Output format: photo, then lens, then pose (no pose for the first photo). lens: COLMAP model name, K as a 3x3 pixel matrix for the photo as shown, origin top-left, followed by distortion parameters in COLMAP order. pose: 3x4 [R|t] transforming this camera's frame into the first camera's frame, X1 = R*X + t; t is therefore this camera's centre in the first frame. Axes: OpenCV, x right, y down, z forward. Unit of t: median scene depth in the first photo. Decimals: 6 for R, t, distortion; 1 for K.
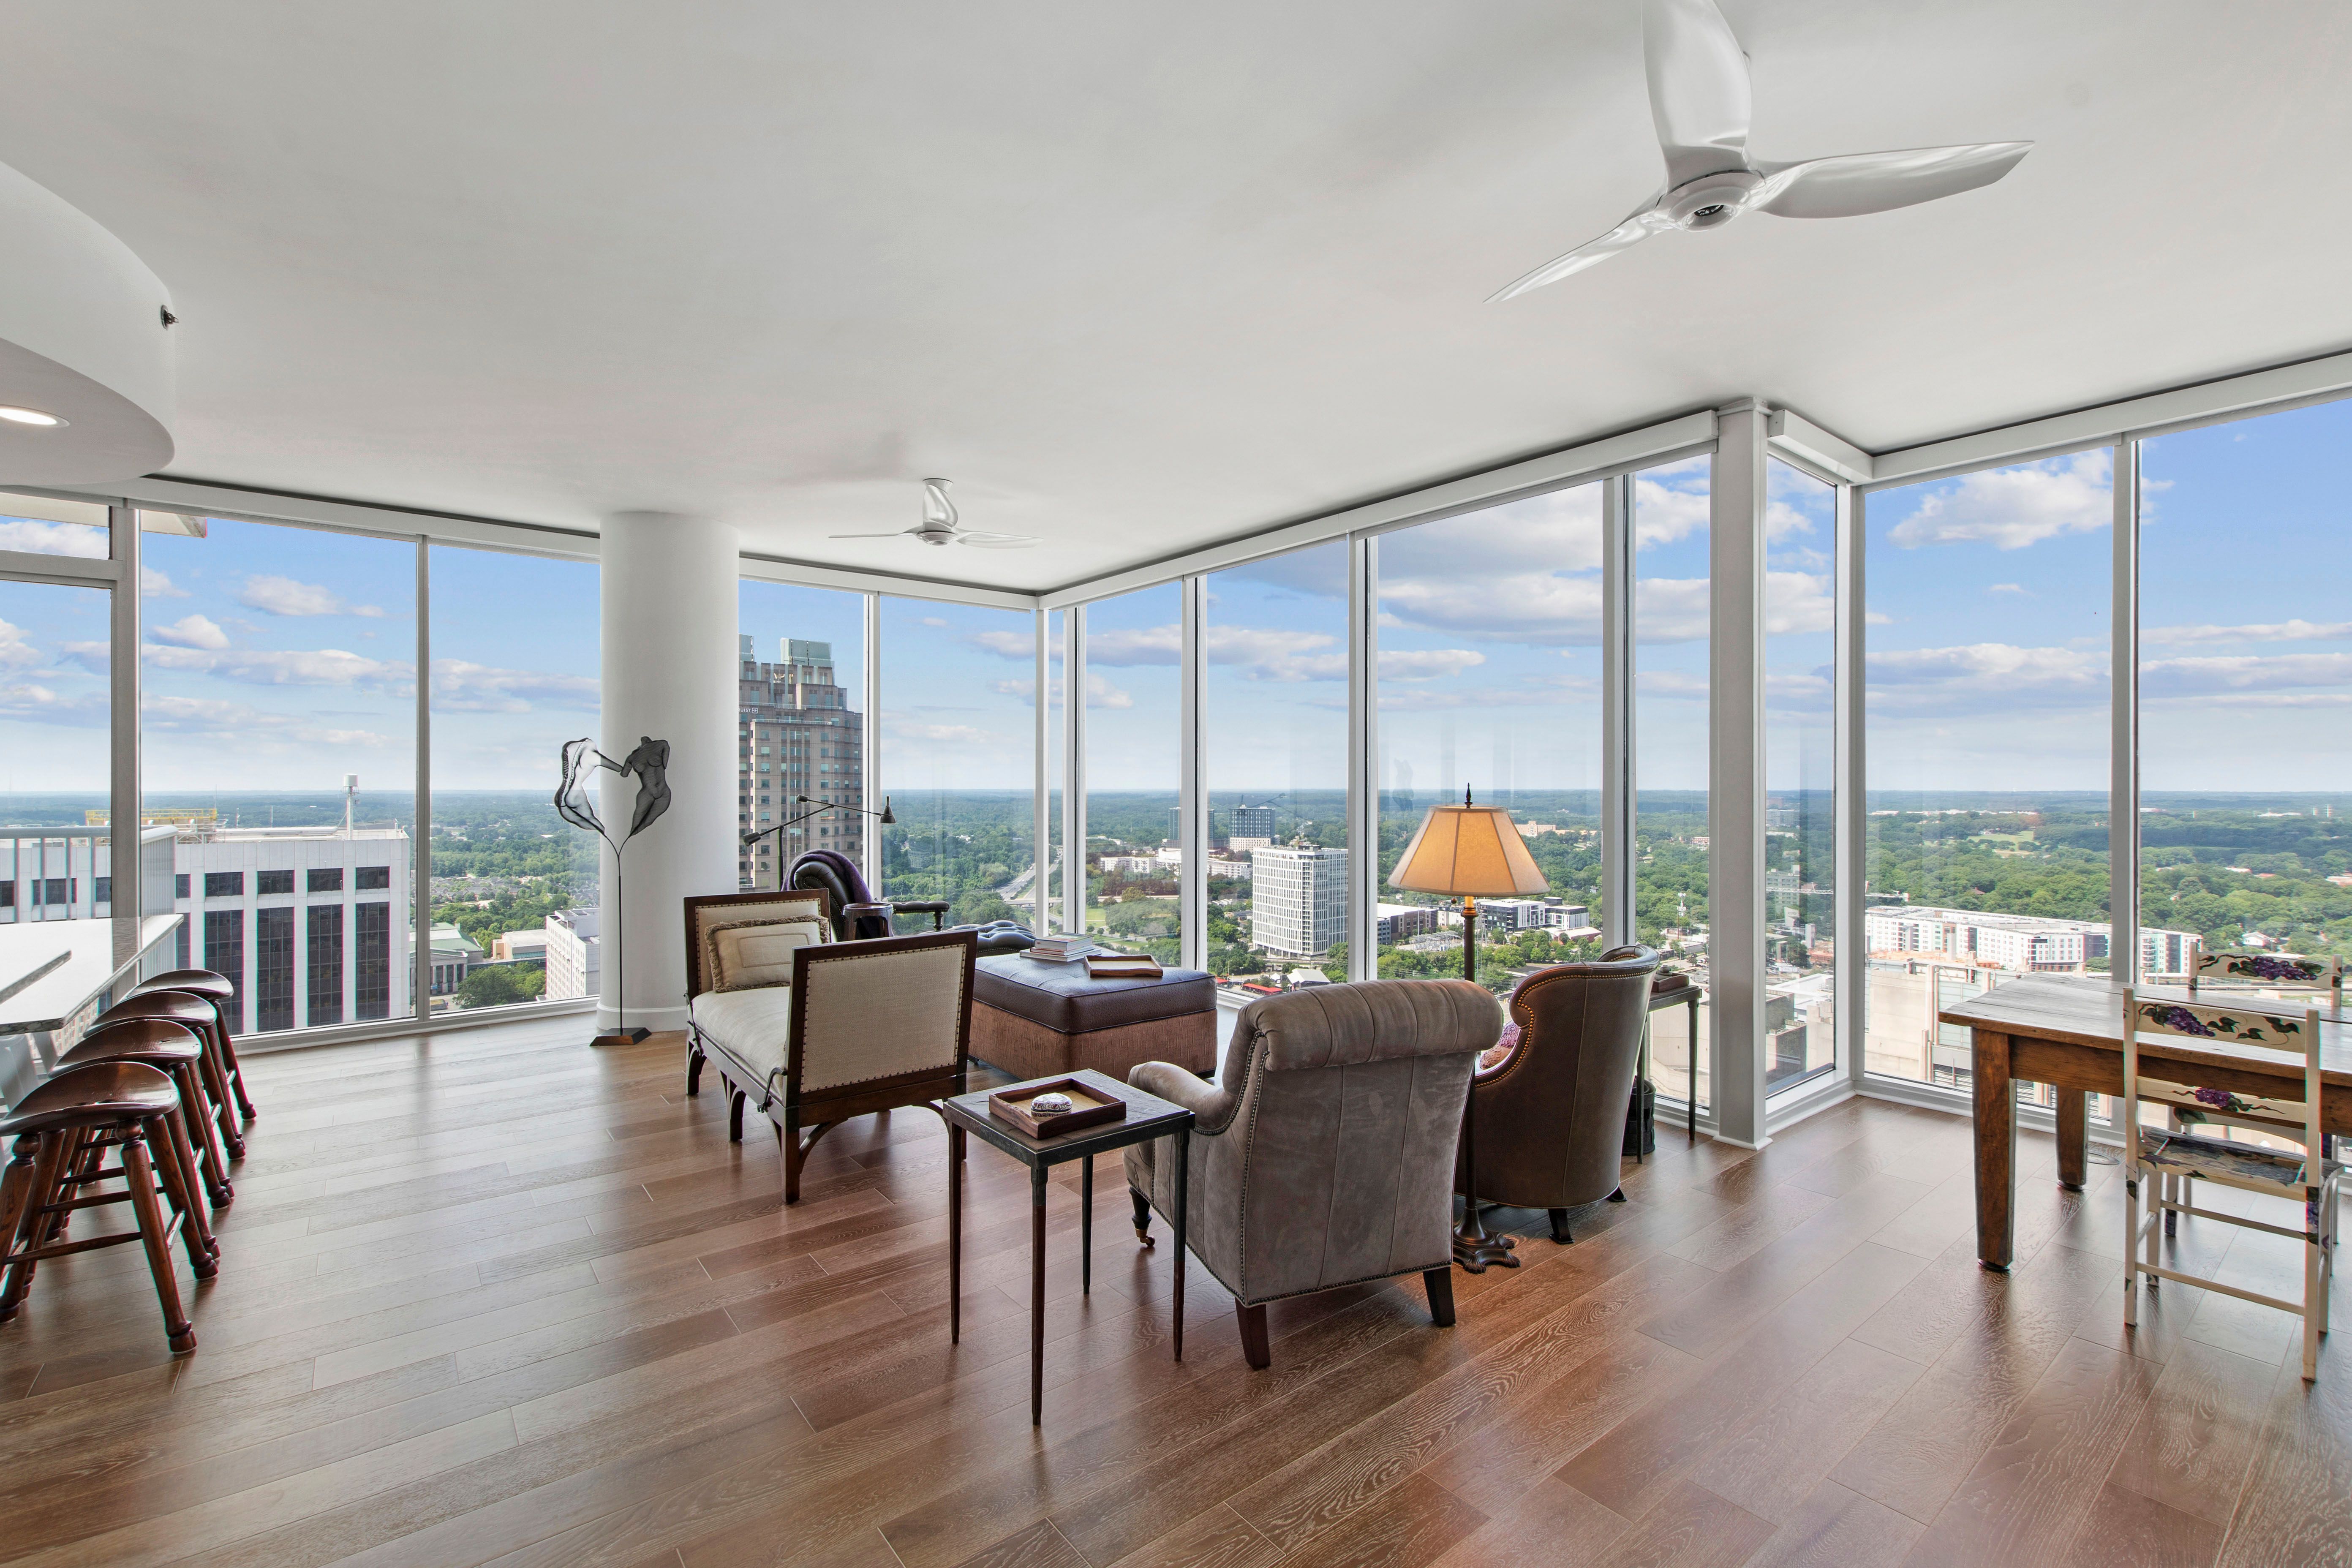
lens RADIAL K [[1013.8, 0, 1156.0], [0, 1013.8, 782.8], [0, 0, 1]] dist [0.000254, -0.000322]
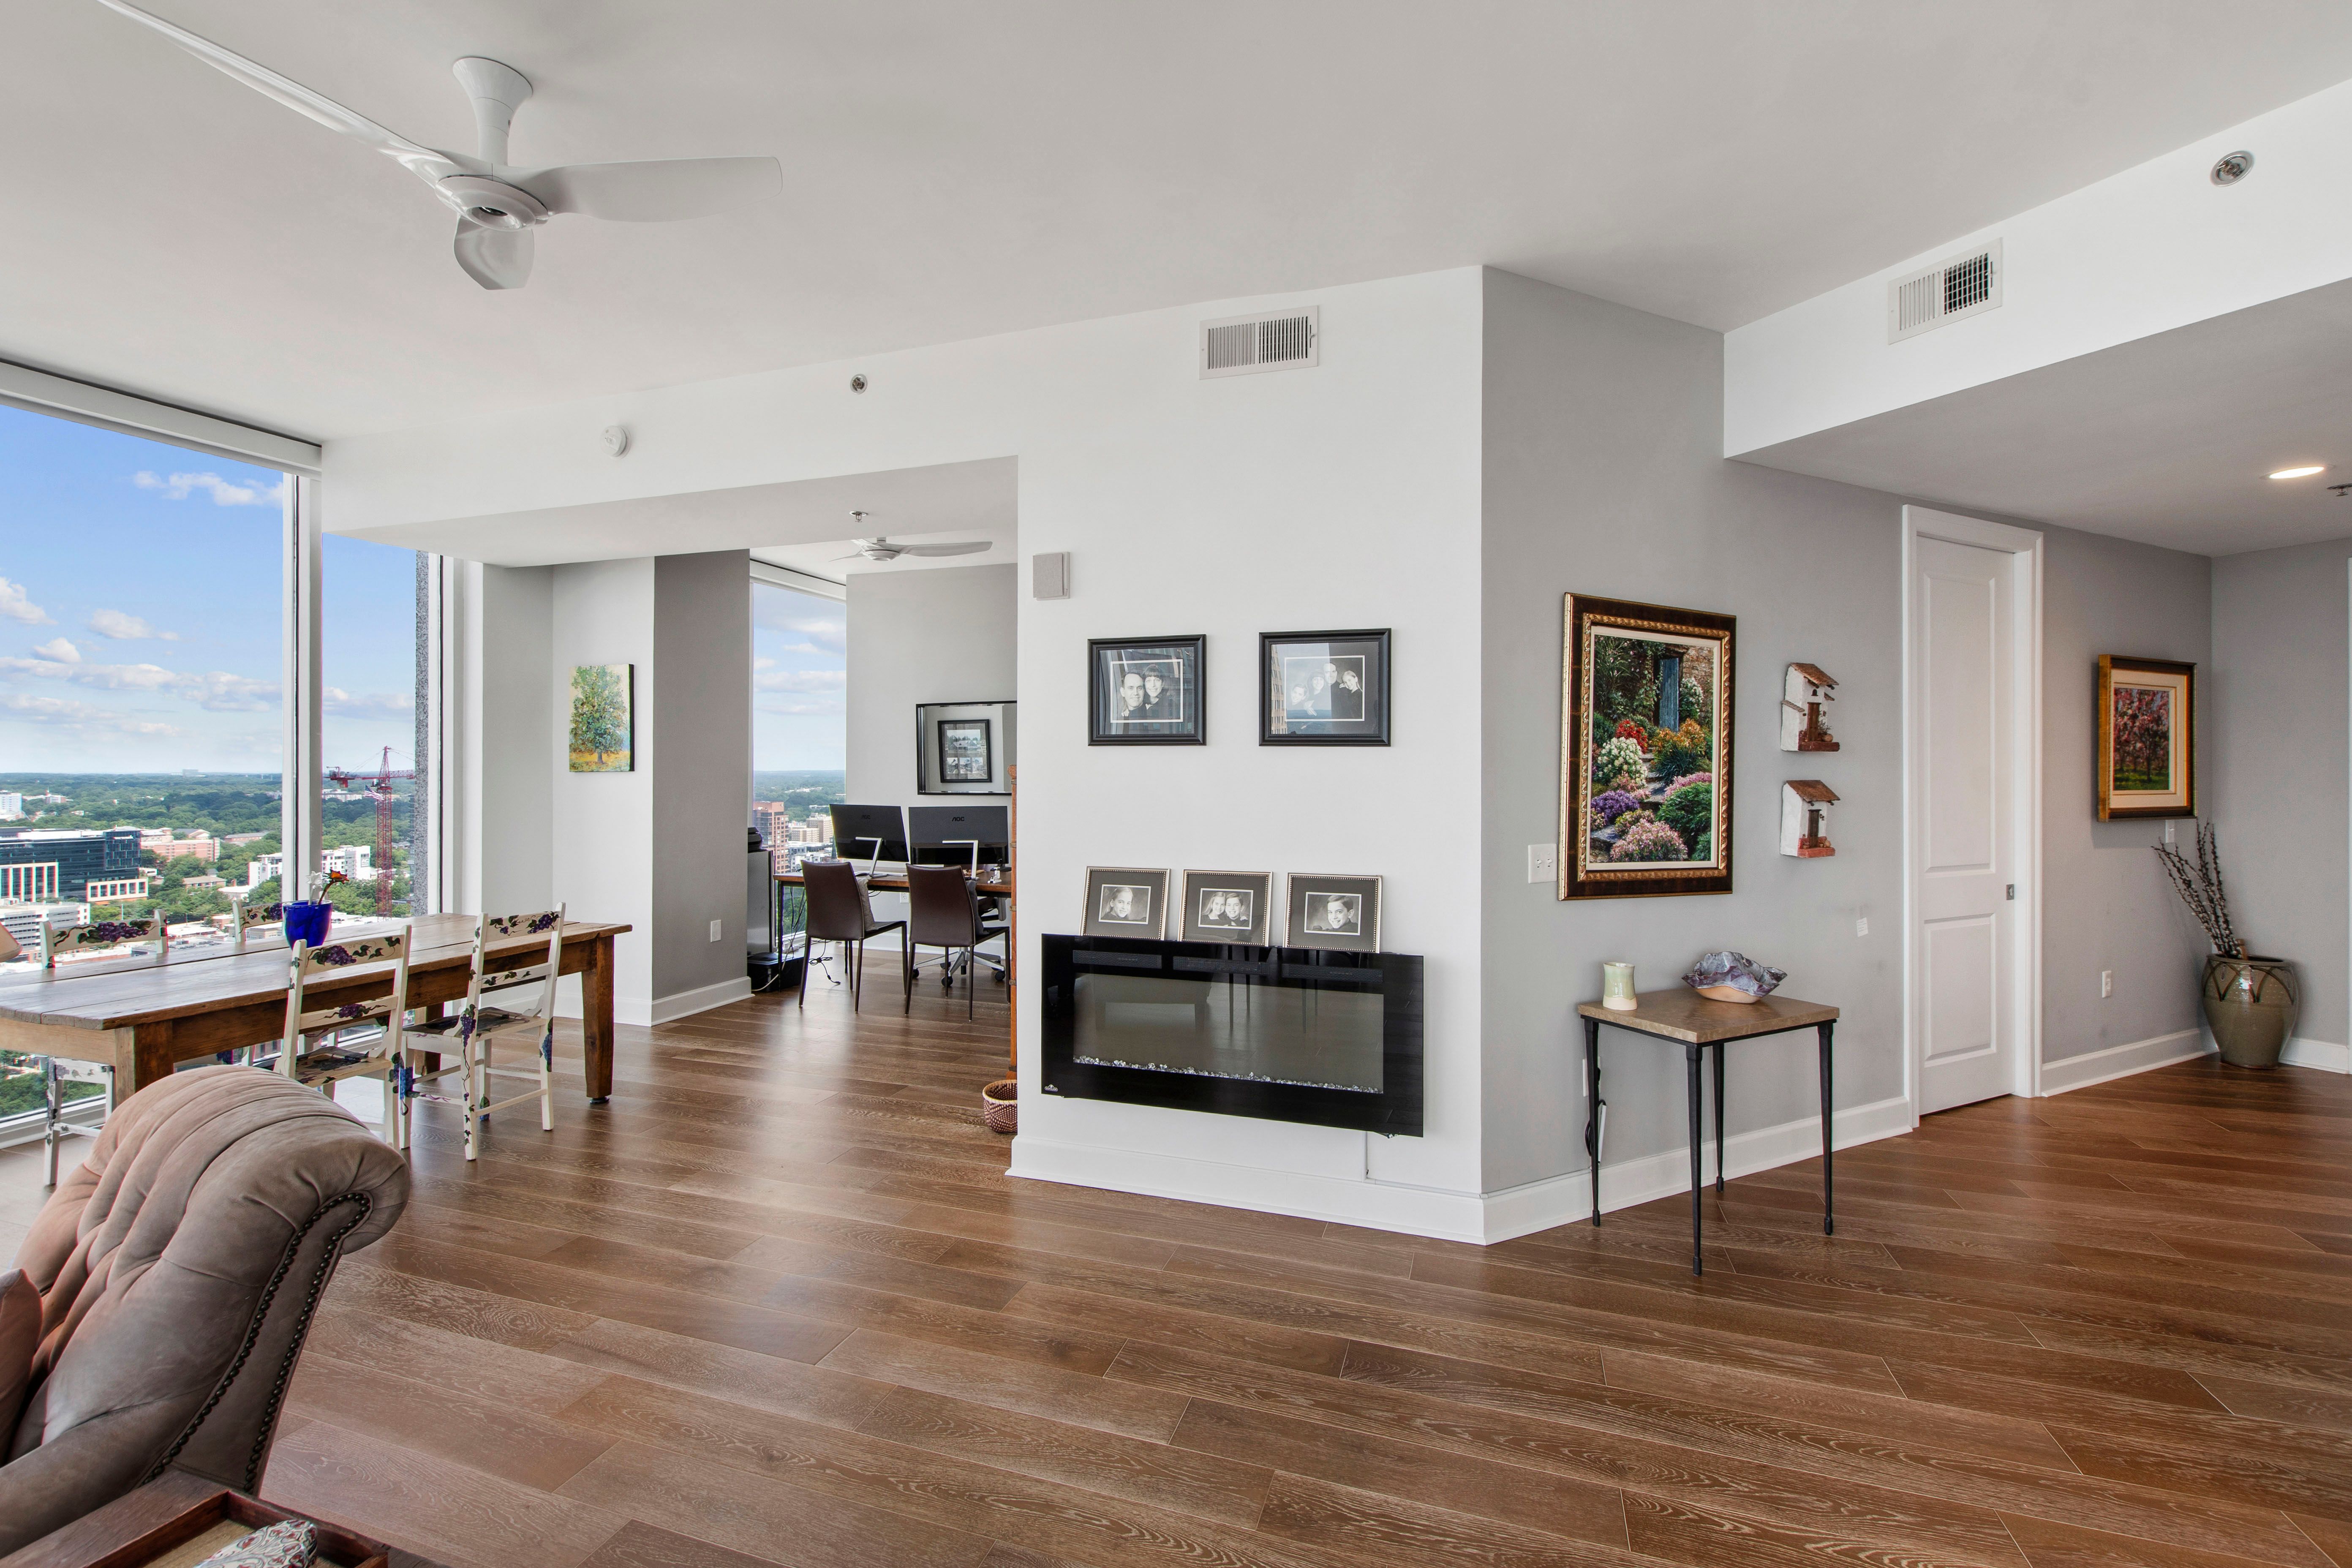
lens RADIAL K [[1037.7, 0, 1159.2], [0, 1037.7, 763.2], [0, 0, 1]] dist [-0.000711, -0.000355]
pose [[-0.549774, 0.000387, 0.835313, -0.312677], [-0.003139, 0.999992, -0.002529, -0.000382], [-0.835308, -0.004013, -0.549768, 0.451143]]
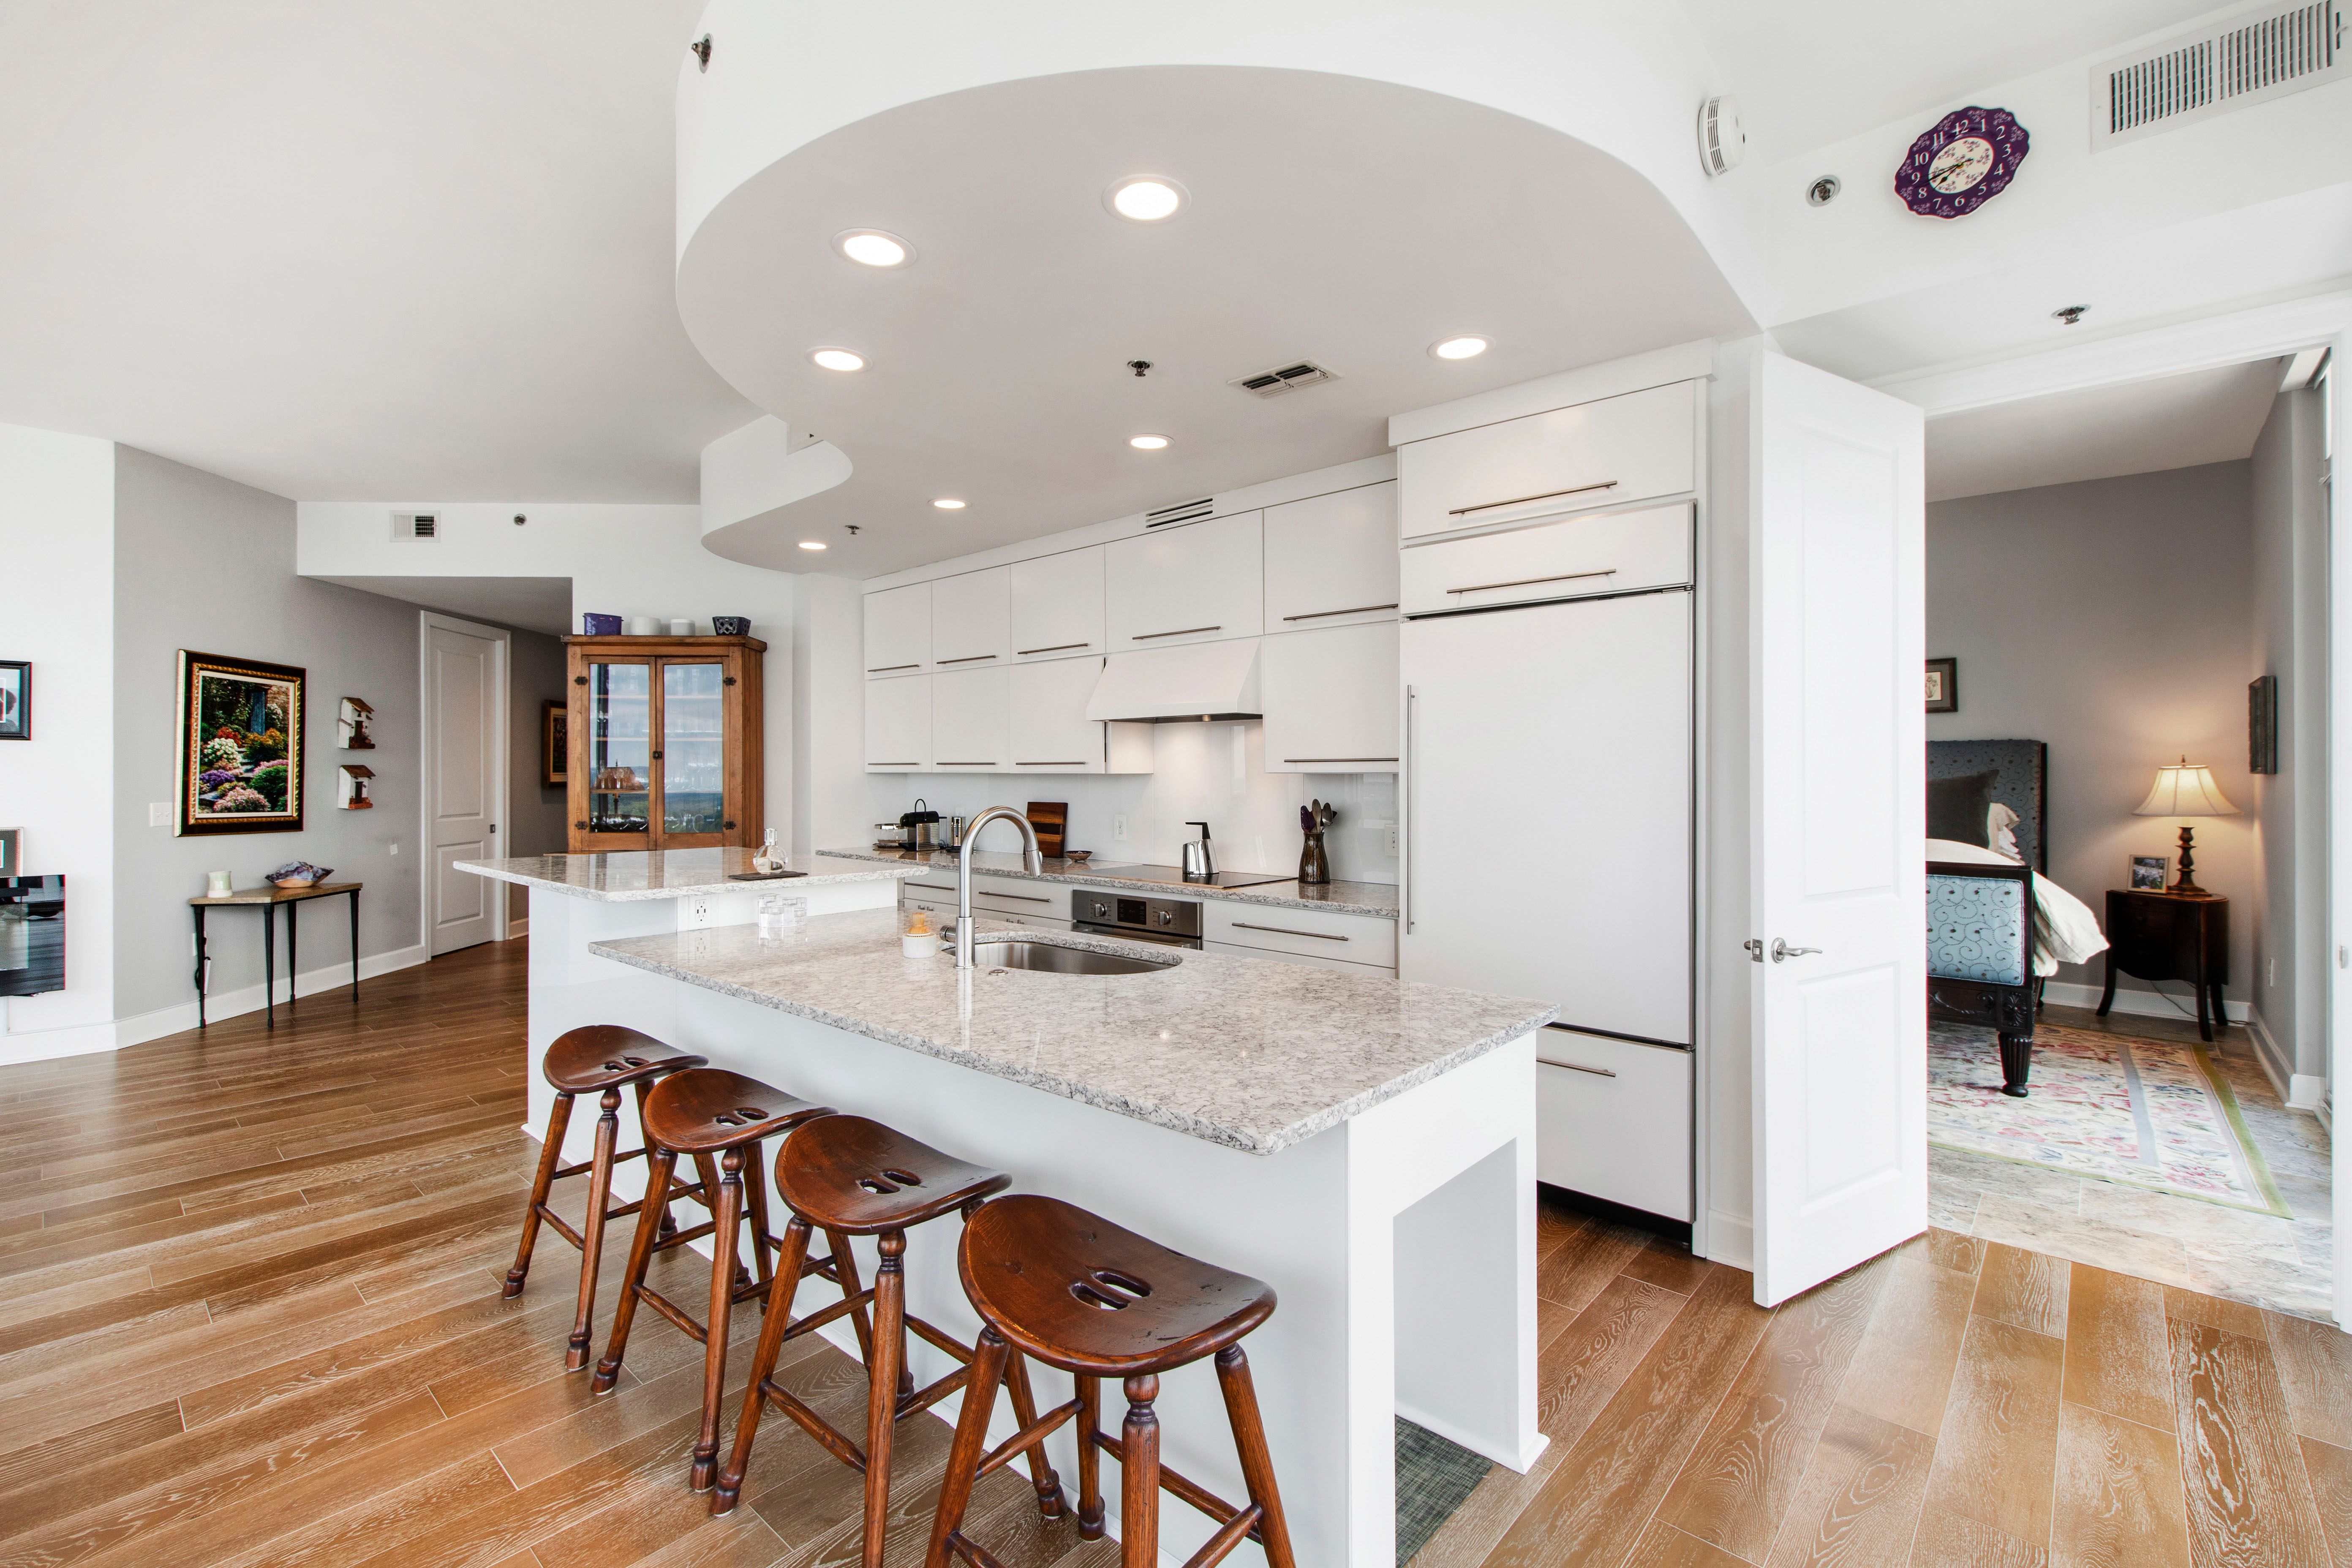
lens RADIAL K [[1021.1, 0, 1161.6], [0, 1021.1, 765.1], [0, 0, 1]] dist [0.001184, -0.000478]
pose [[-0.985635, -0.001904, -0.168878, -0.730724], [-0.001259, 0.999991, -0.003930, 0.012482], [0.168884, -0.003661, -0.985629, 1.091995]]
